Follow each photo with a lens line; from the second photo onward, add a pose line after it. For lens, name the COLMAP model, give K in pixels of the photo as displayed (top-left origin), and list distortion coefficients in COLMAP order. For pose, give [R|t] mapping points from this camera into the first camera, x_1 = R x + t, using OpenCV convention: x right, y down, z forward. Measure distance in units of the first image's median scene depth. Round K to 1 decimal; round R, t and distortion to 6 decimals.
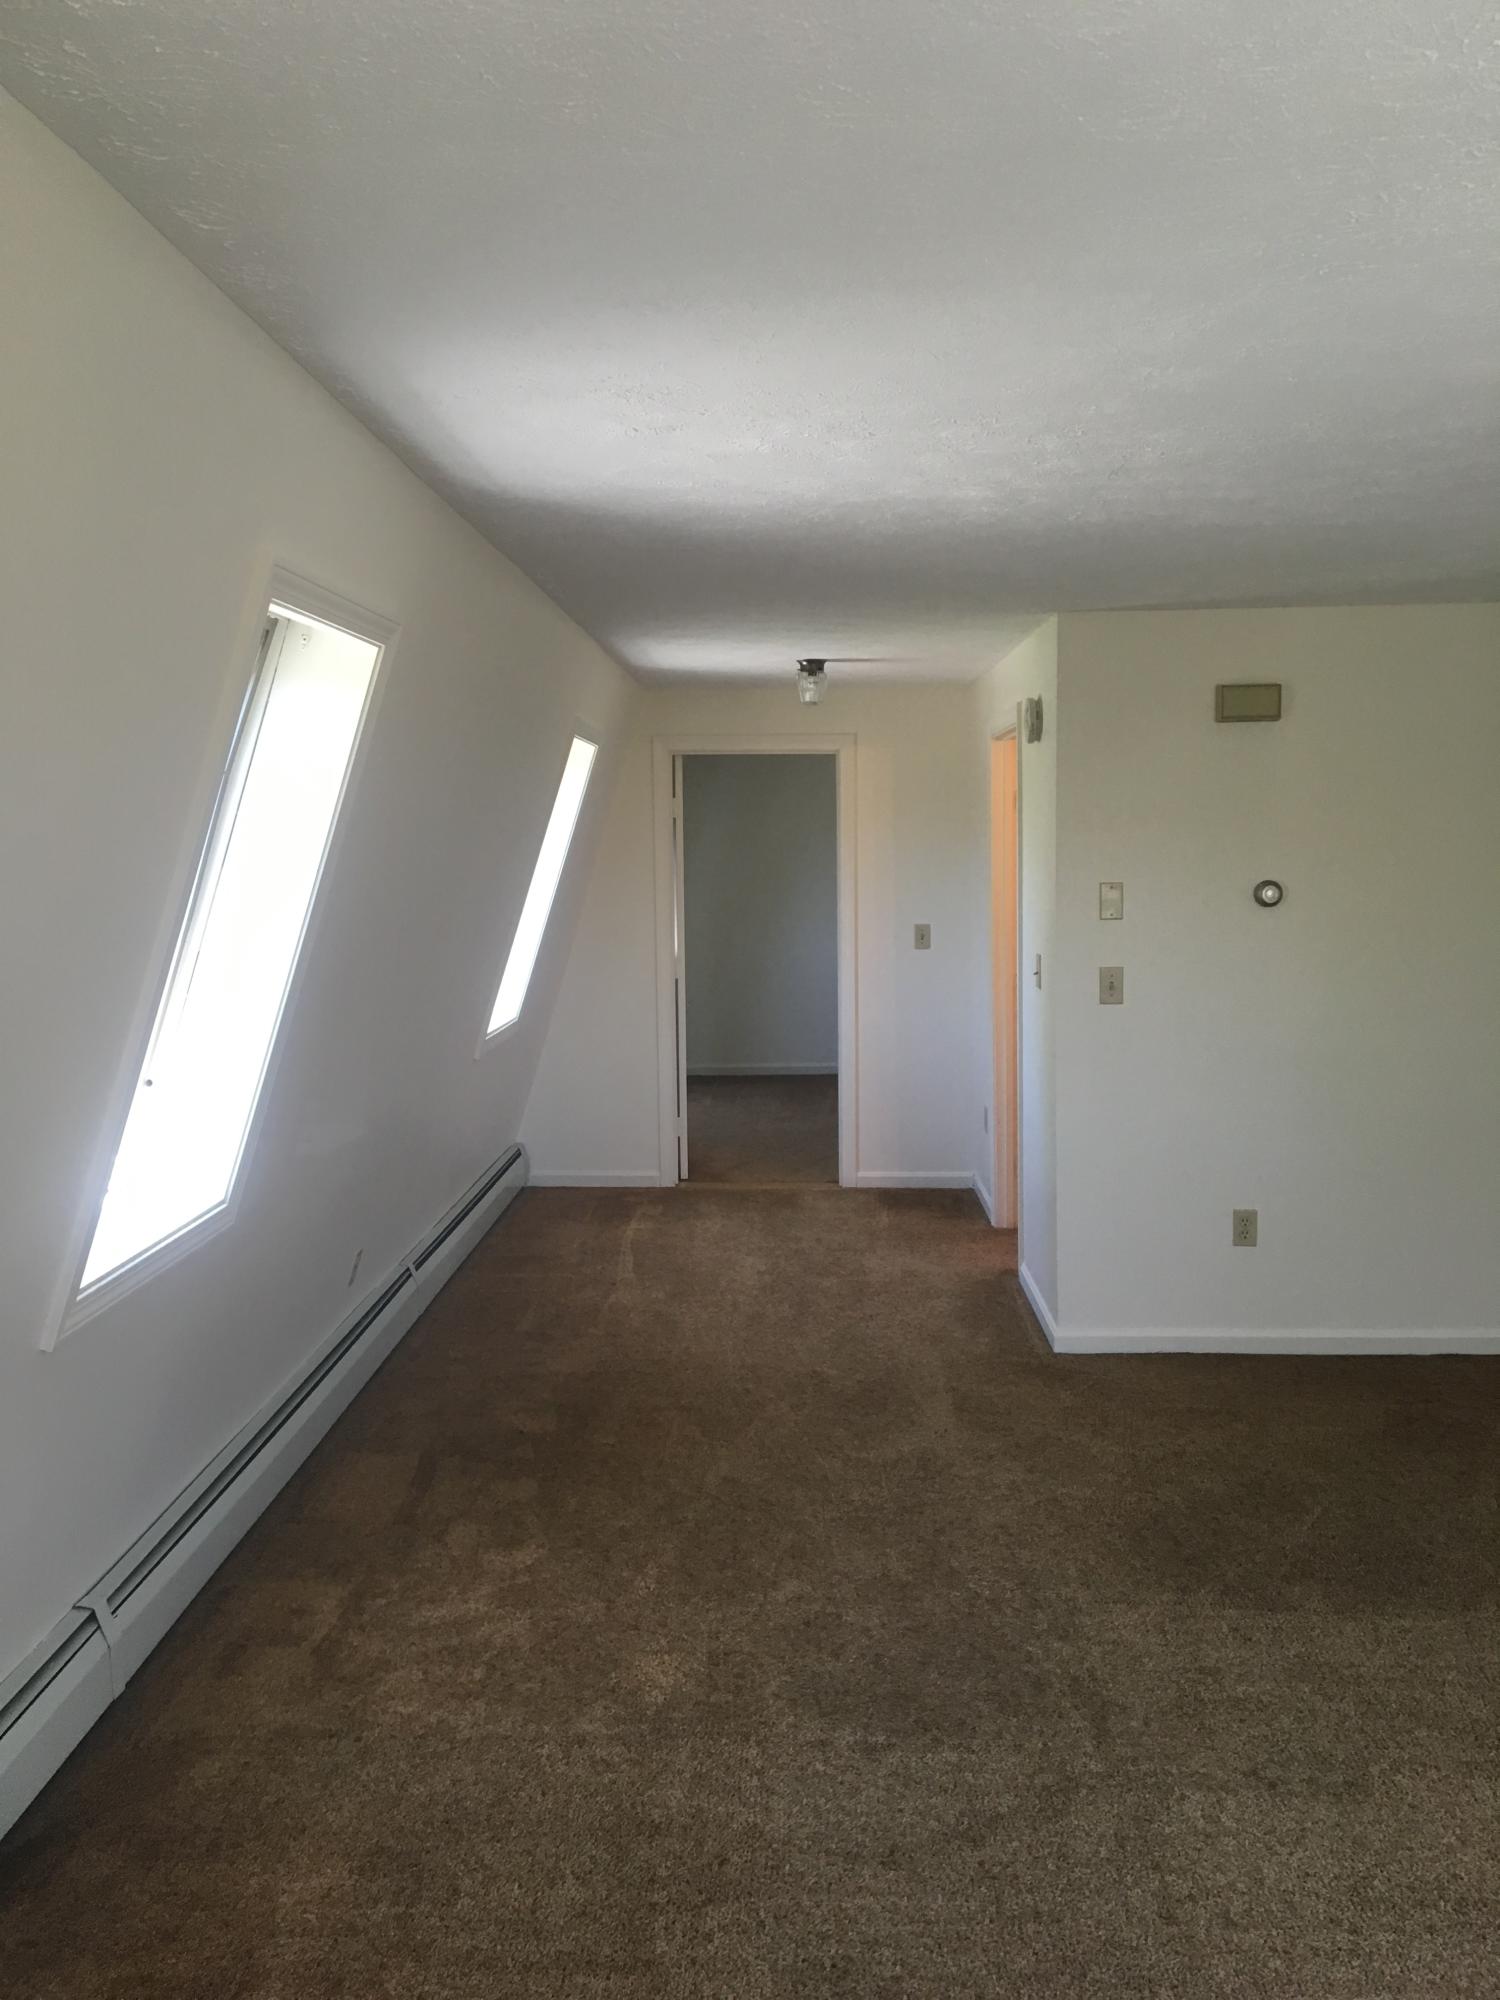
lens RADIAL K [[1683.3, 0, 742.2], [0, 1683.3, 985.1], [0, 0, 1]] dist [0.081799, -0.106819]
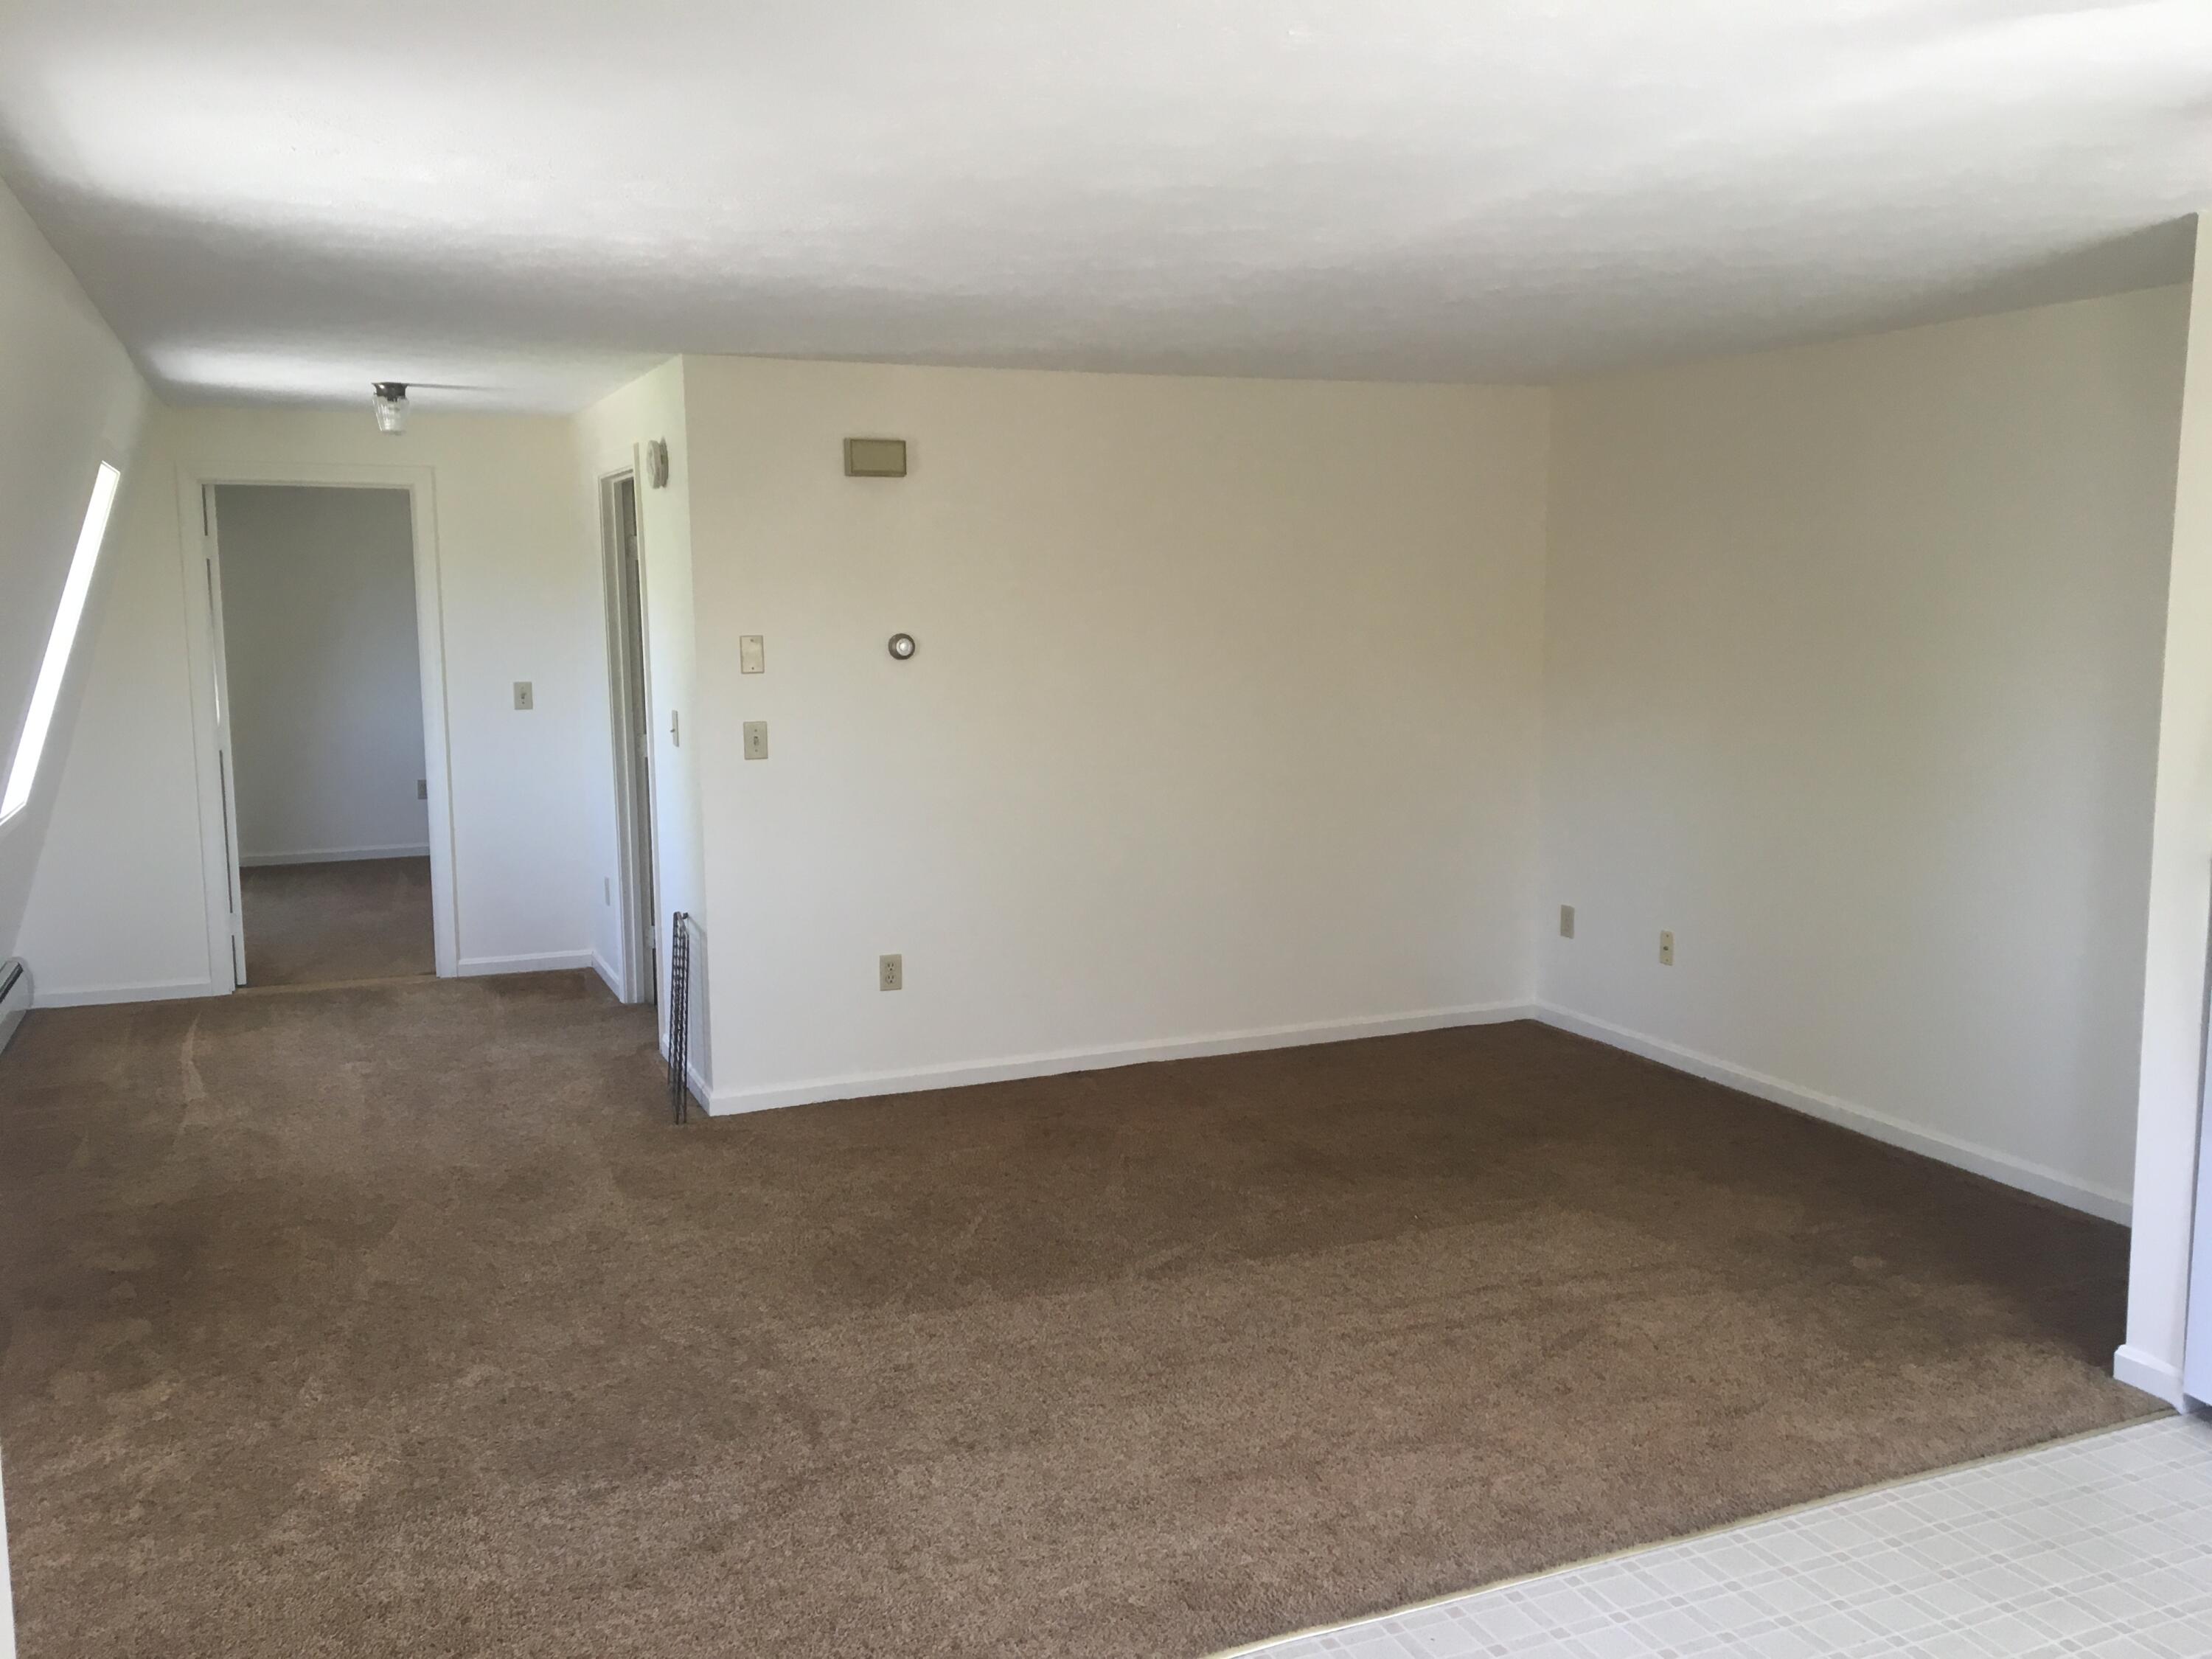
lens RADIAL K [[1861.8, 0, 1109.7], [0, 1861.8, 819.2], [0, 0, 1]] dist [0.081799, -0.106819]
pose [[0.902826, -0.046272, 0.427509, -0.073836], [0.030981, 0.998609, 0.042659, 0.007211], [-0.428888, -0.025269, 0.903004, -0.087502]]
